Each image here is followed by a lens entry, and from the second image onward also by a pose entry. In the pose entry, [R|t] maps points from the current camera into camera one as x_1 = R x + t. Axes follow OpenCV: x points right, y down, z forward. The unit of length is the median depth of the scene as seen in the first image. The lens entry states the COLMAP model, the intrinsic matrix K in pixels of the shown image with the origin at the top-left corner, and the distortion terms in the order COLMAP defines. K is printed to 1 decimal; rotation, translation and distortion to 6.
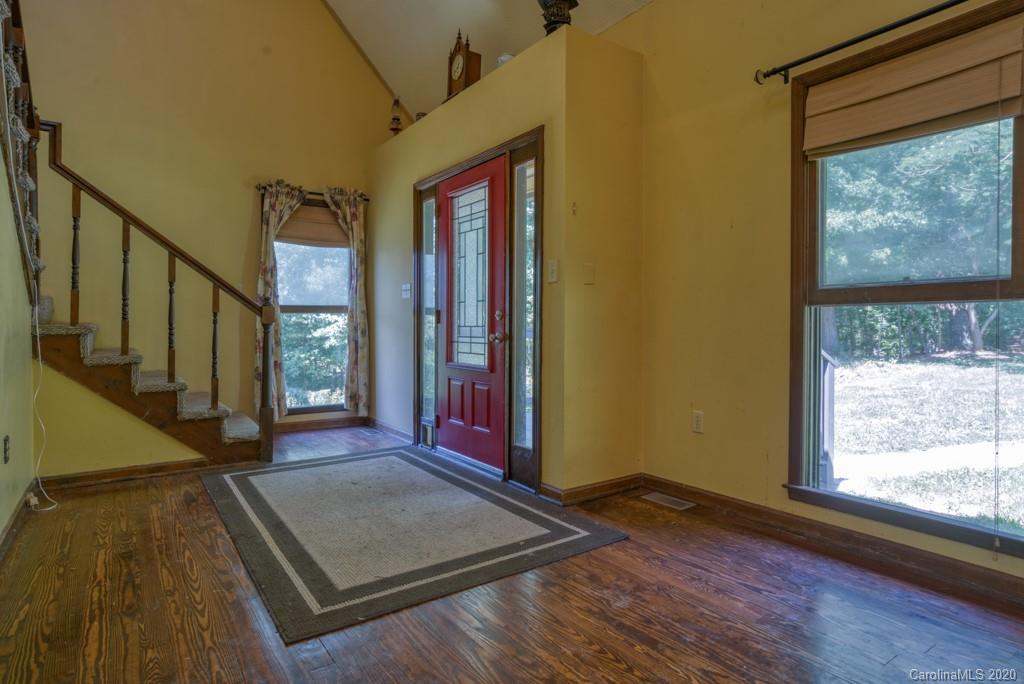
lens RADIAL K [[582.4, 0, 513.2], [0, 582.4, 336.7], [0, 0, 1]] dist [0.003774, 0.001655]
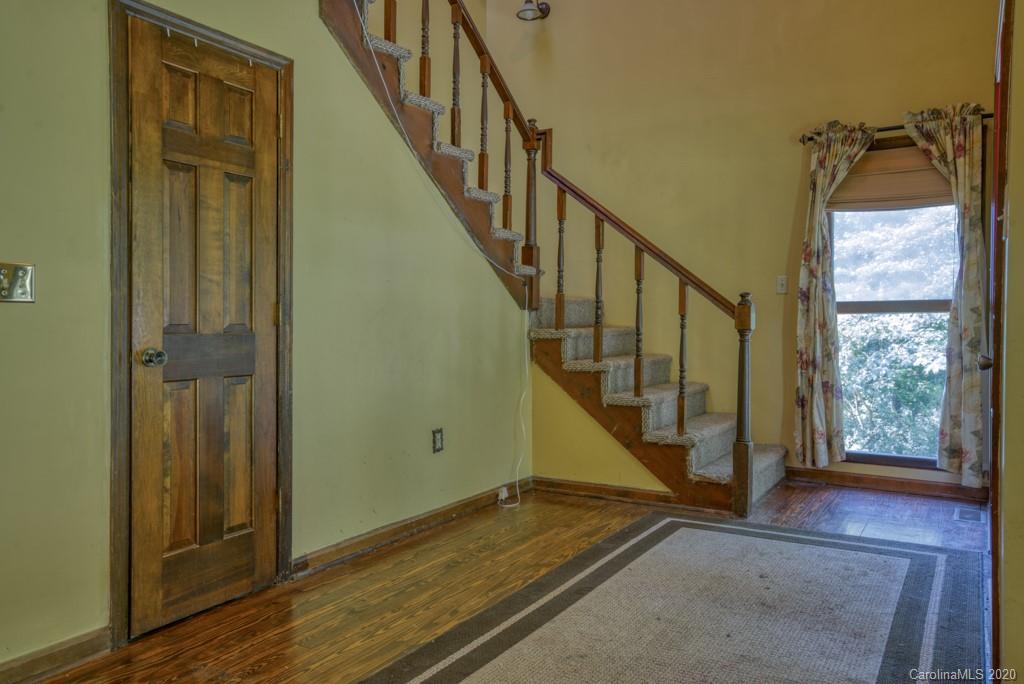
lens RADIAL K [[749.7, 0, 512.5], [0, 749.7, 337.2], [0, 0, 1]] dist [0.002987, 0.005628]
pose [[0.409543, 0.014045, -0.912183, 0.333288], [-0.022854, 0.999726, 0.005133, -0.010077], [0.912005, 0.018745, 0.409752, 0.363003]]
